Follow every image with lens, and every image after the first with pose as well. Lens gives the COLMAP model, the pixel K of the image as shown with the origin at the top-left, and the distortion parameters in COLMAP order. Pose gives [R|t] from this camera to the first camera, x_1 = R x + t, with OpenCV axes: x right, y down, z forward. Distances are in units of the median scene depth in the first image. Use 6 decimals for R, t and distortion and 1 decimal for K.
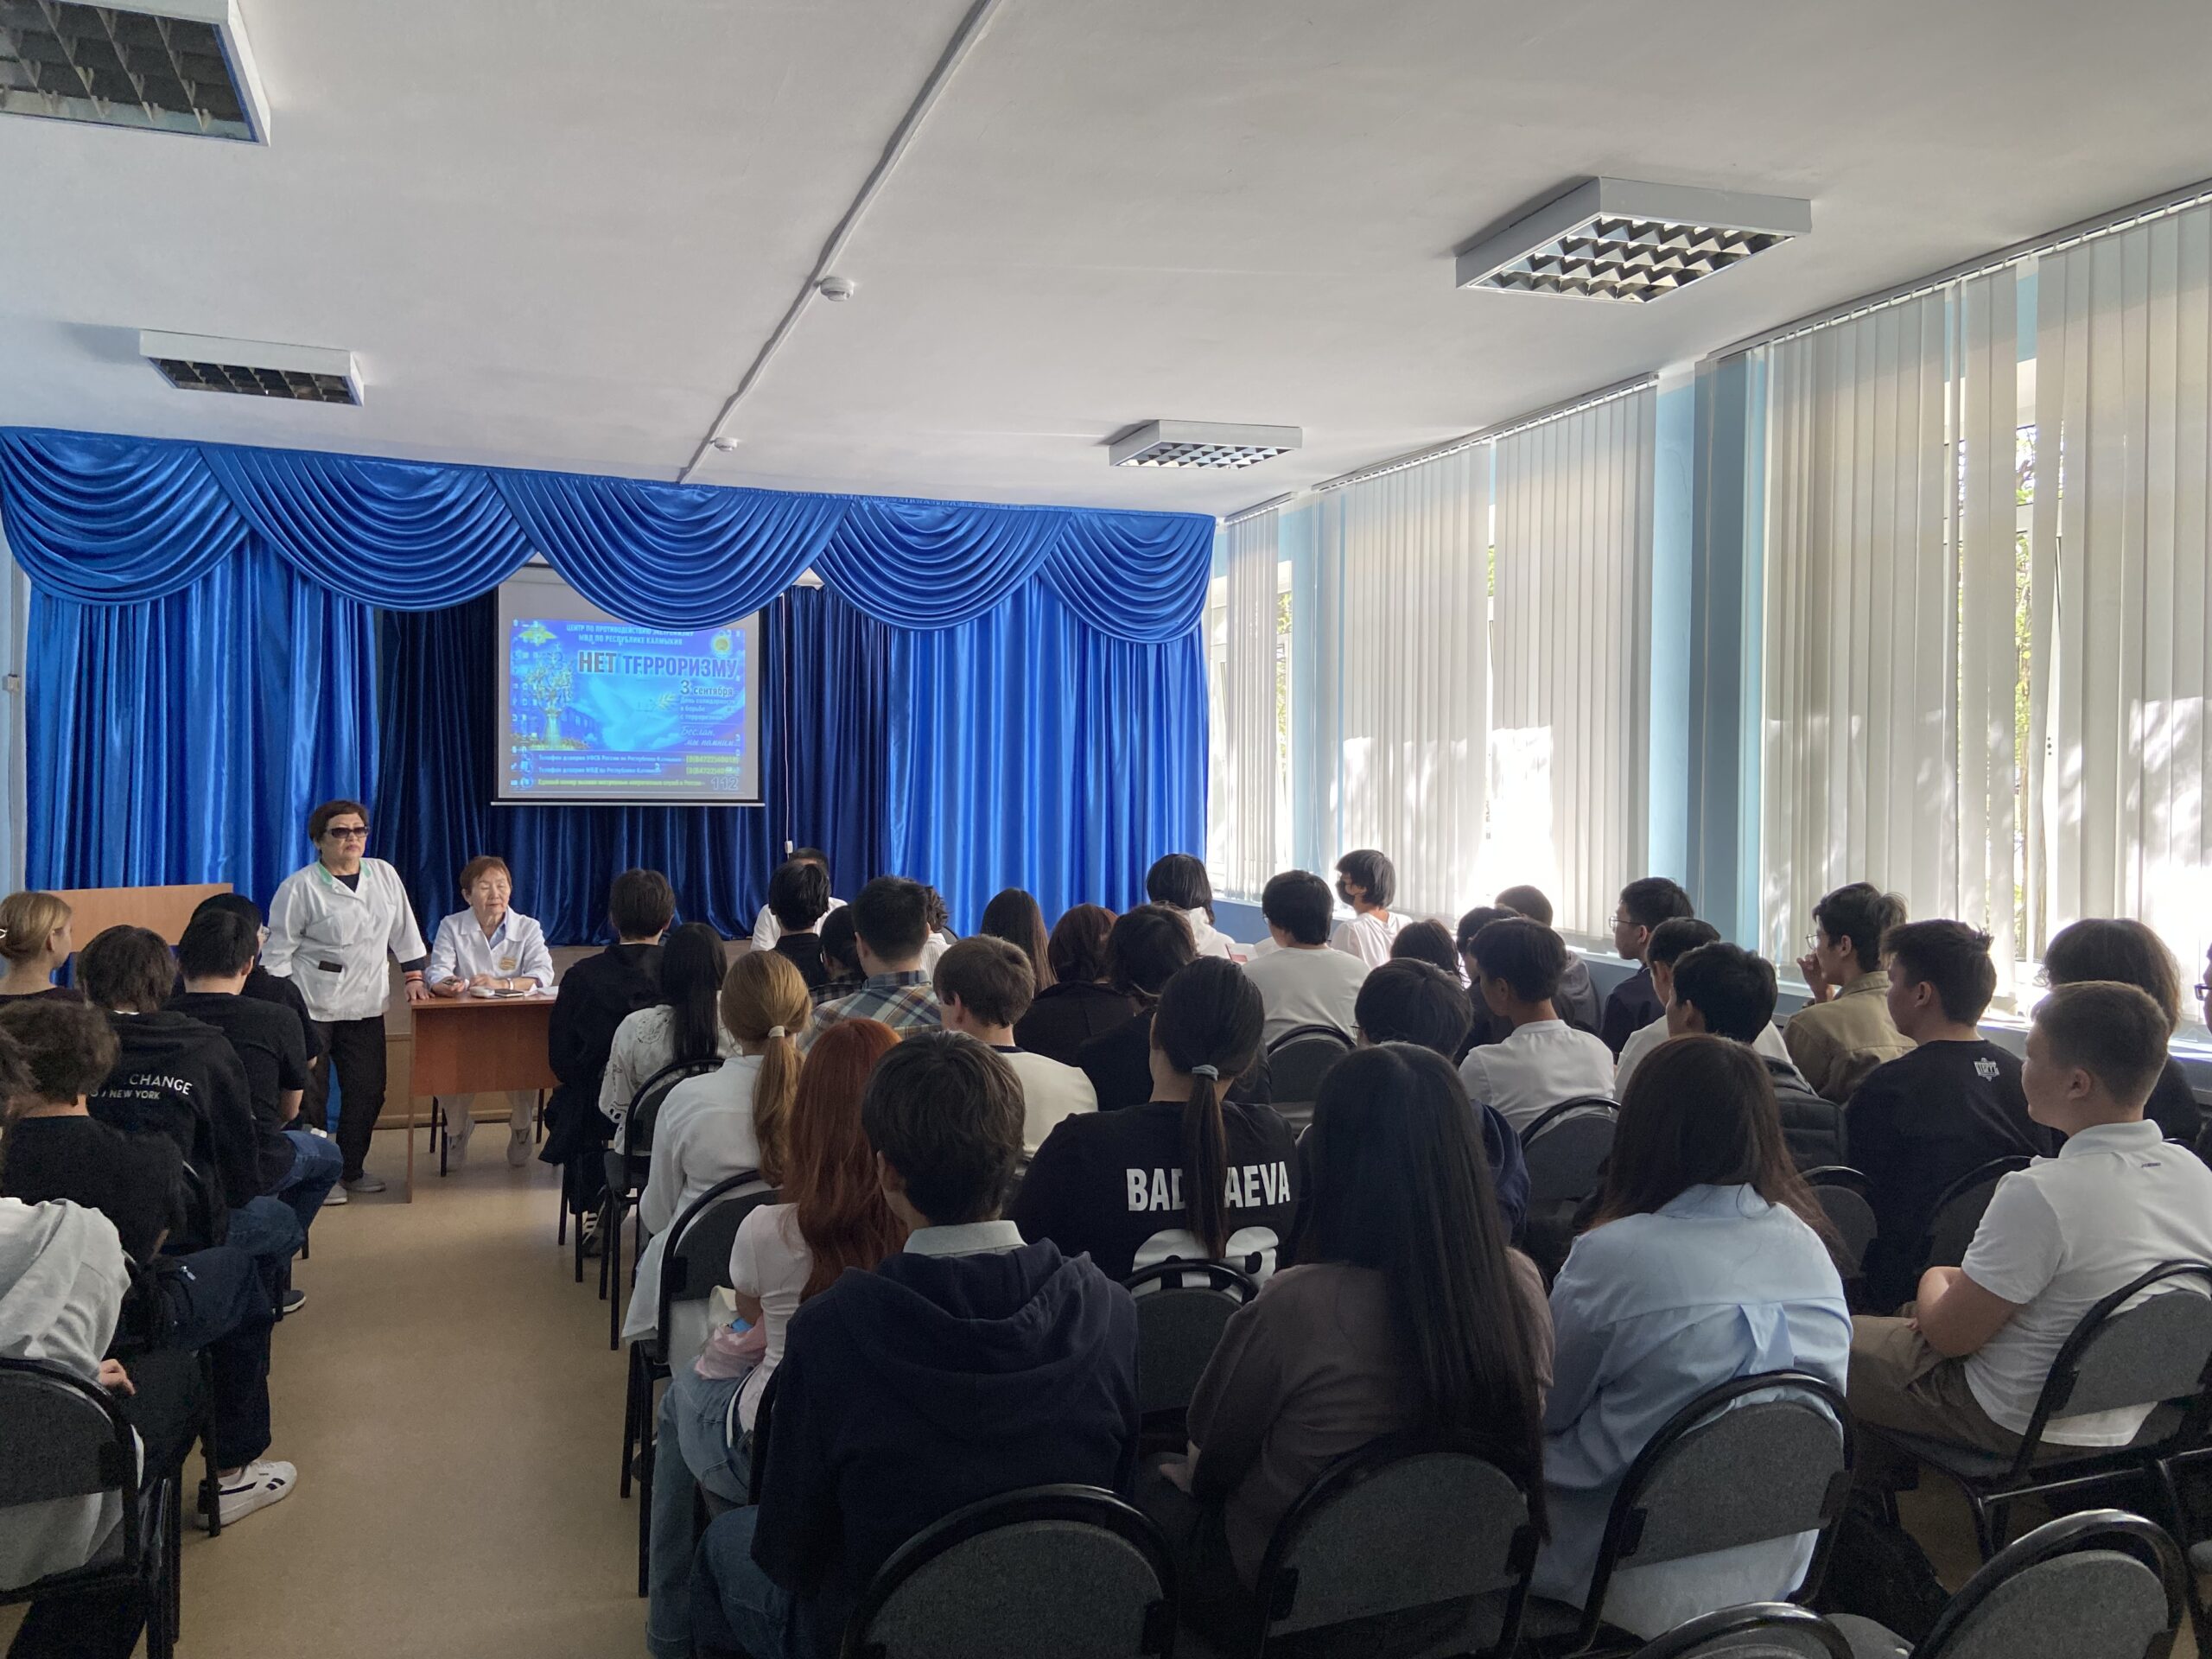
lens RADIAL K [[1653.0, 0, 1112.2], [0, 1653.0, 788.6], [0, 0, 1]] dist [0.085411, -0.118244]
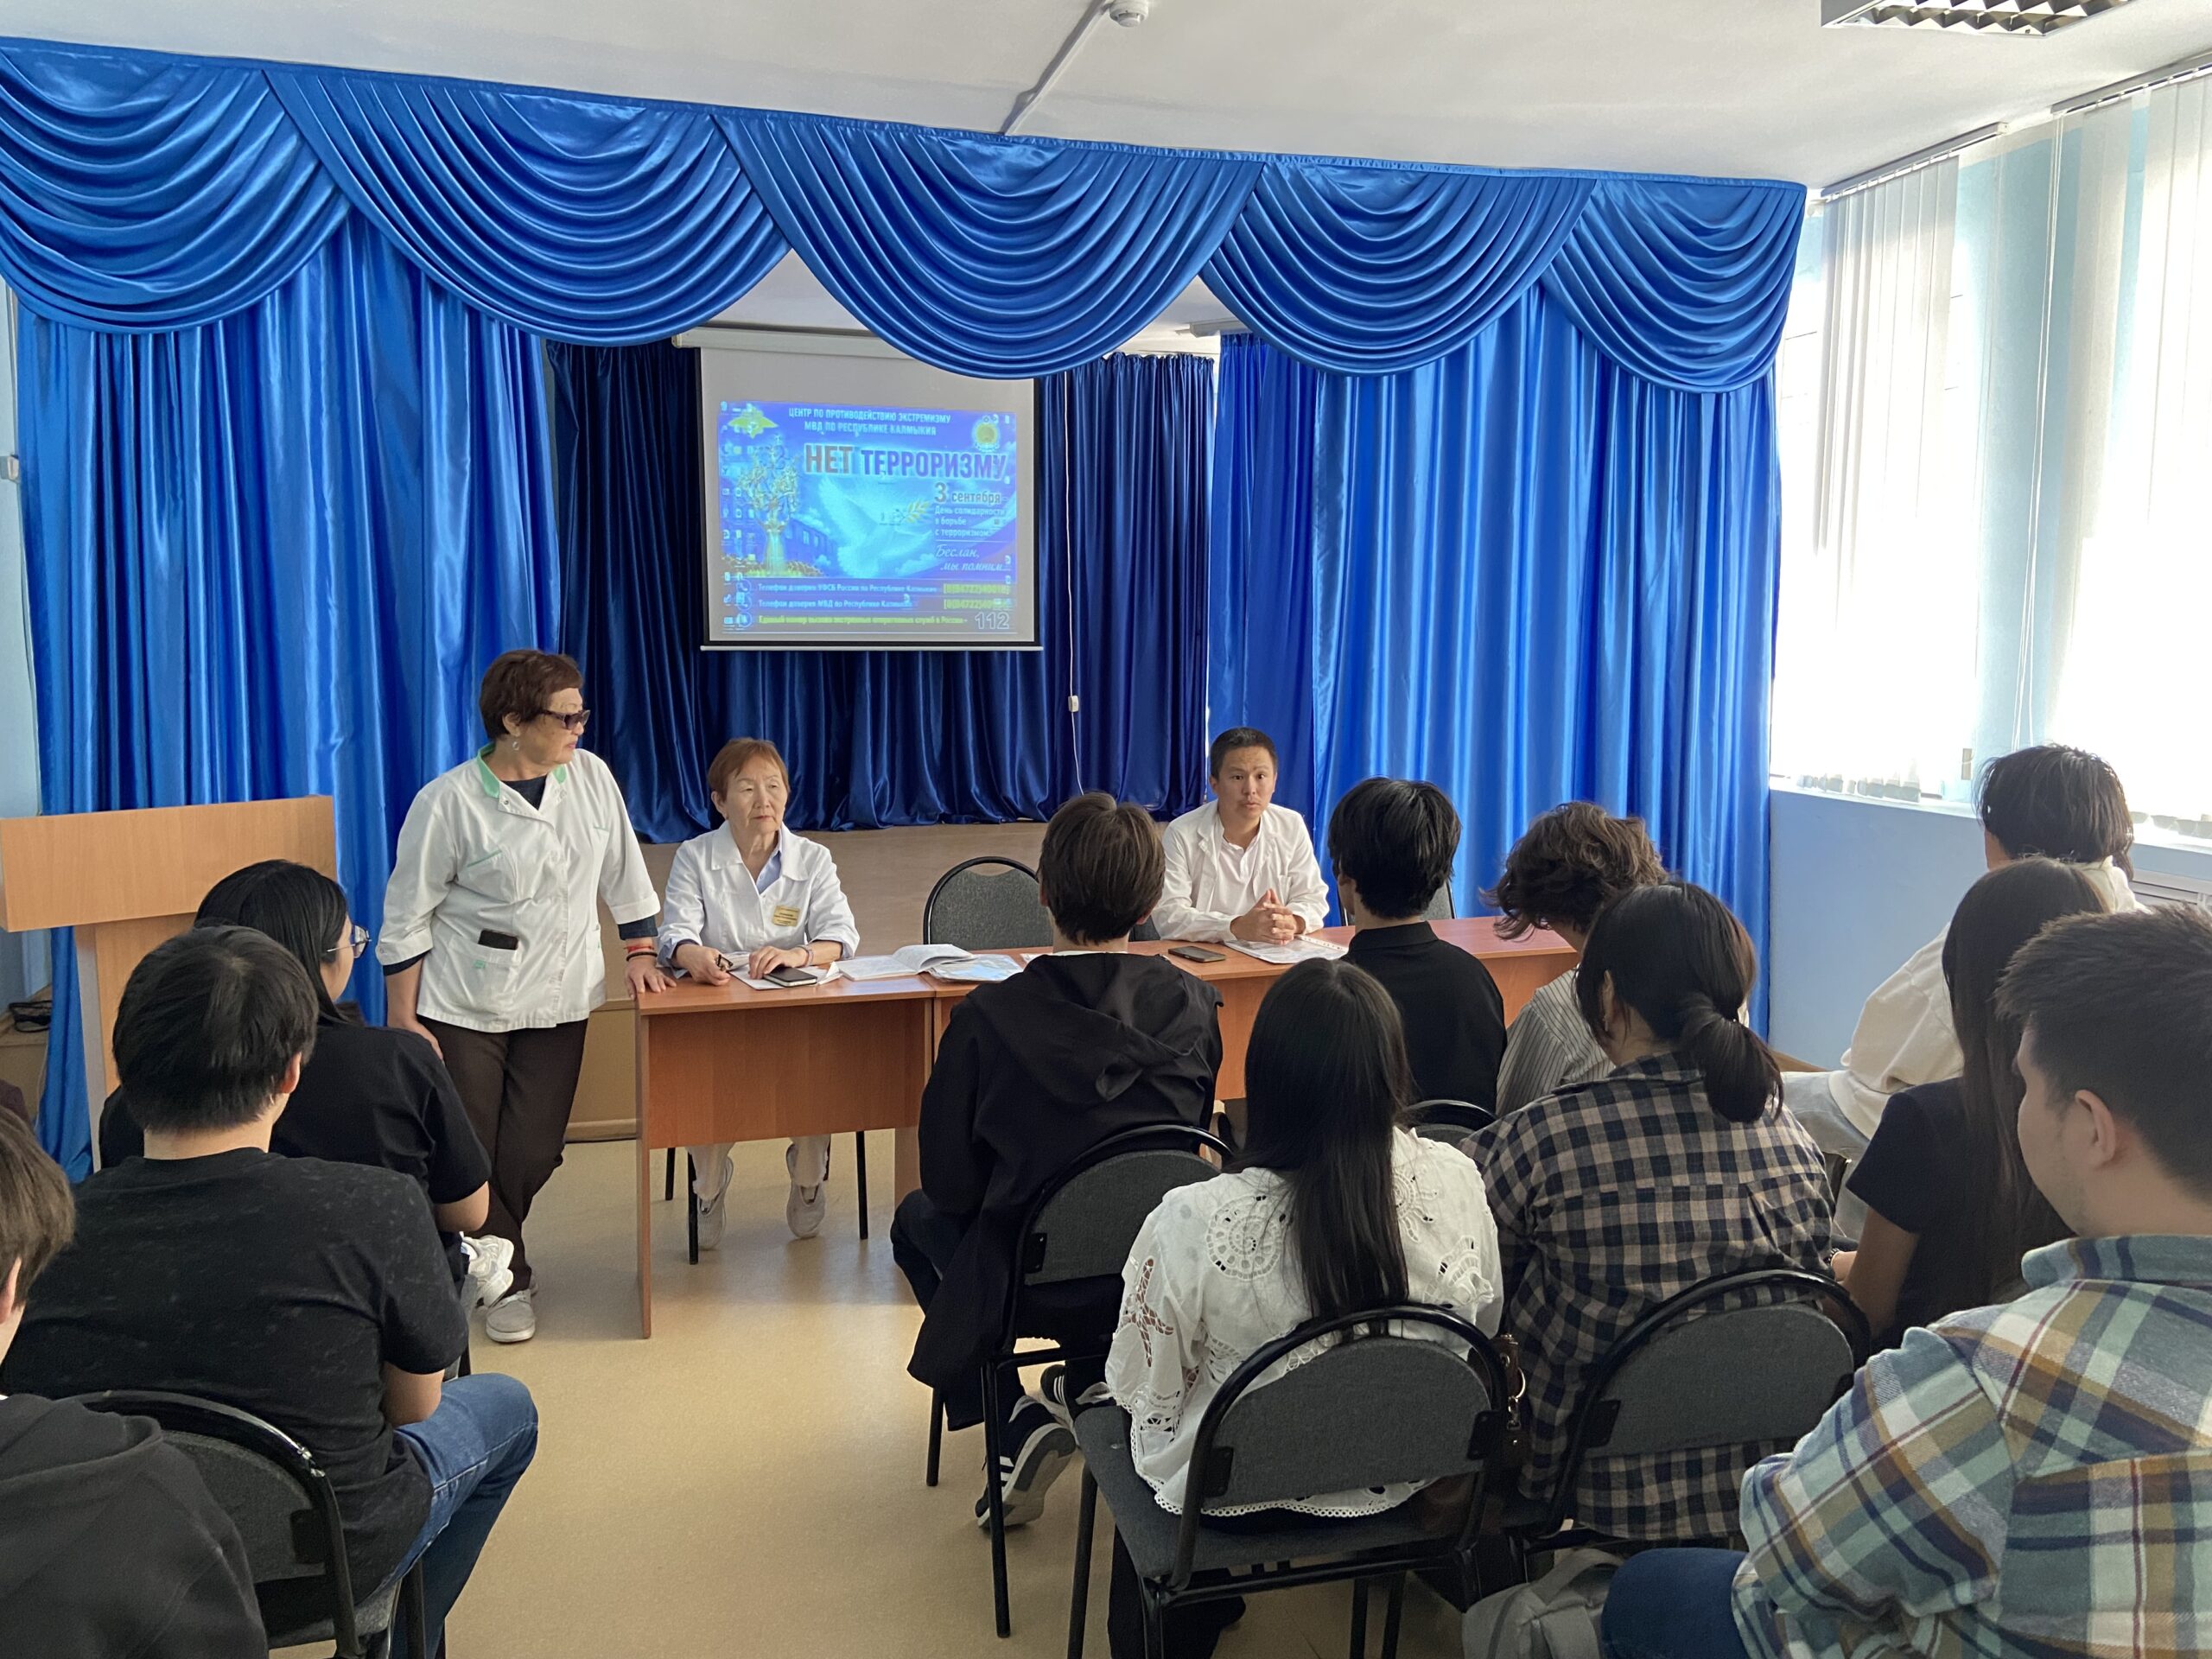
lens RADIAL K [[1653.0, 0, 1112.2], [0, 1653.0, 788.6], [0, 0, 1]] dist [0.085411, -0.118244]
pose [[0.996129, 0.002266, -0.087878, -0.151489], [0.006277, 0.995282, 0.096820, 0.000639], [0.087683, -0.096997, 0.991415, 0.330670]]
